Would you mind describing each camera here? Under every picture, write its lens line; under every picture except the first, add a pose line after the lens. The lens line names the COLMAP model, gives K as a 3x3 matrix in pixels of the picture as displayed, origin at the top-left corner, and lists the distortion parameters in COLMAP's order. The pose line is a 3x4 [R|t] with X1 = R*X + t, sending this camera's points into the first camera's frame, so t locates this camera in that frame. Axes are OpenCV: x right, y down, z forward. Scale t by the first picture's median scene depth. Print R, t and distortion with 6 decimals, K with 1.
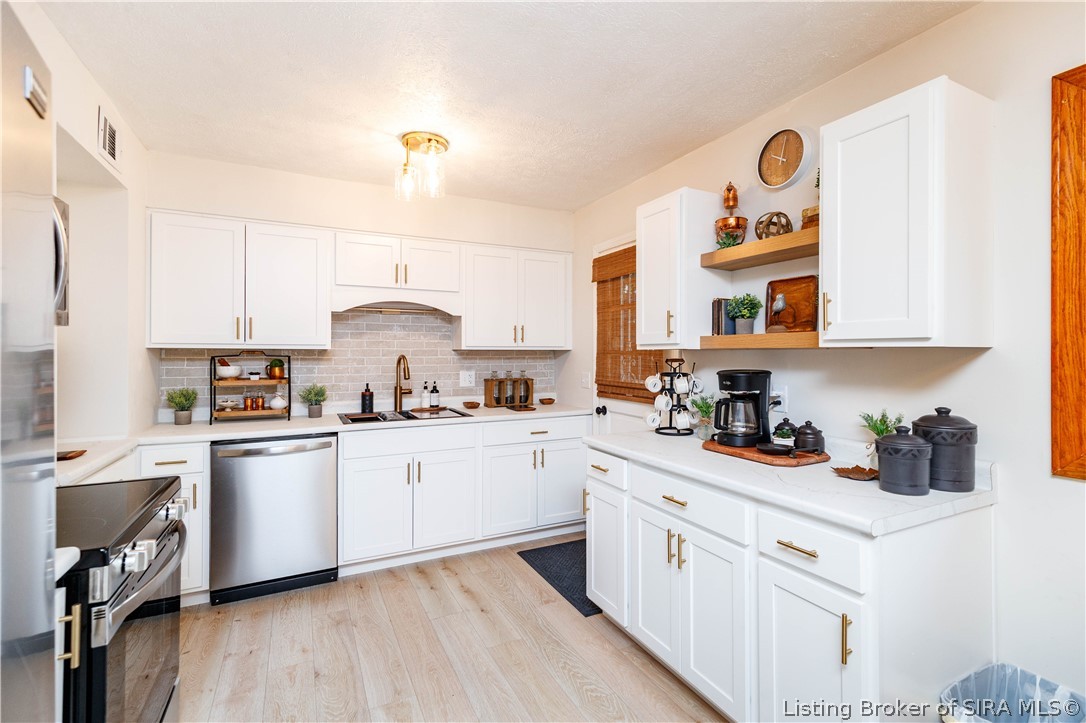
lens RADIAL K [[498.9, 0, 544.1], [0, 498.9, 352.3], [0, 0, 1]] dist [0.007746, -0.000540]
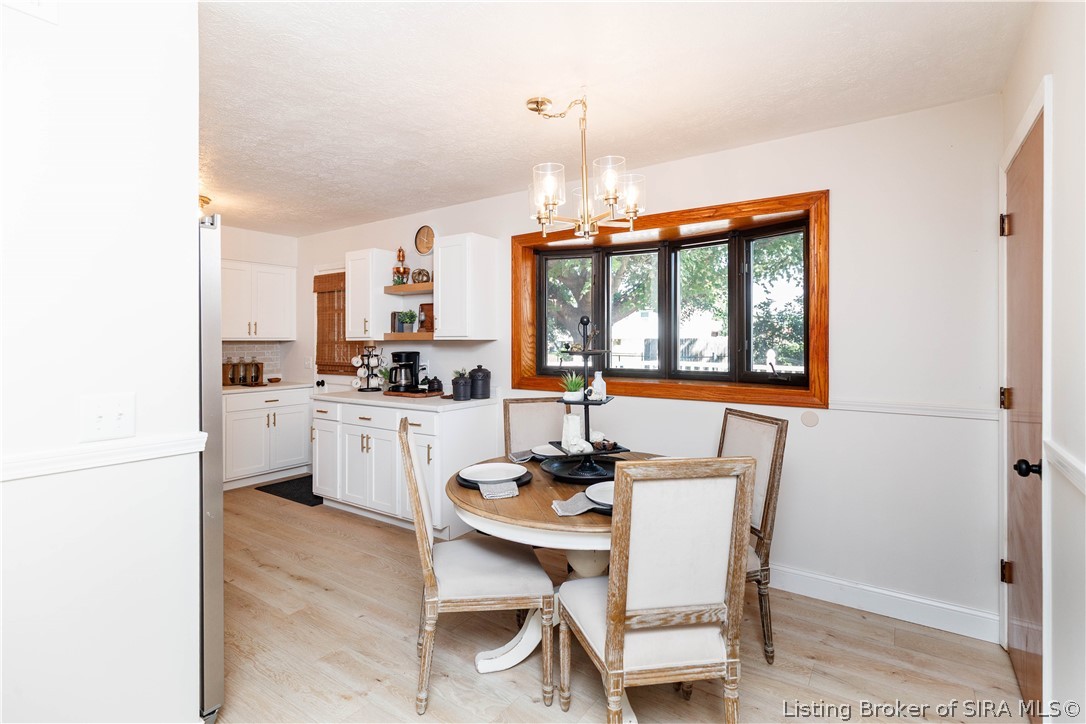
lens RADIAL K [[498.9, 0, 538.0], [0, 498.9, 337.1], [0, 0, 1]] dist [0.007746, -0.000540]
pose [[0.857832, 0.000555, 0.513930, -0.122246], [0.003545, 0.999969, -0.006997, -0.003704], [-0.513918, 0.007824, 0.857804, -0.772015]]
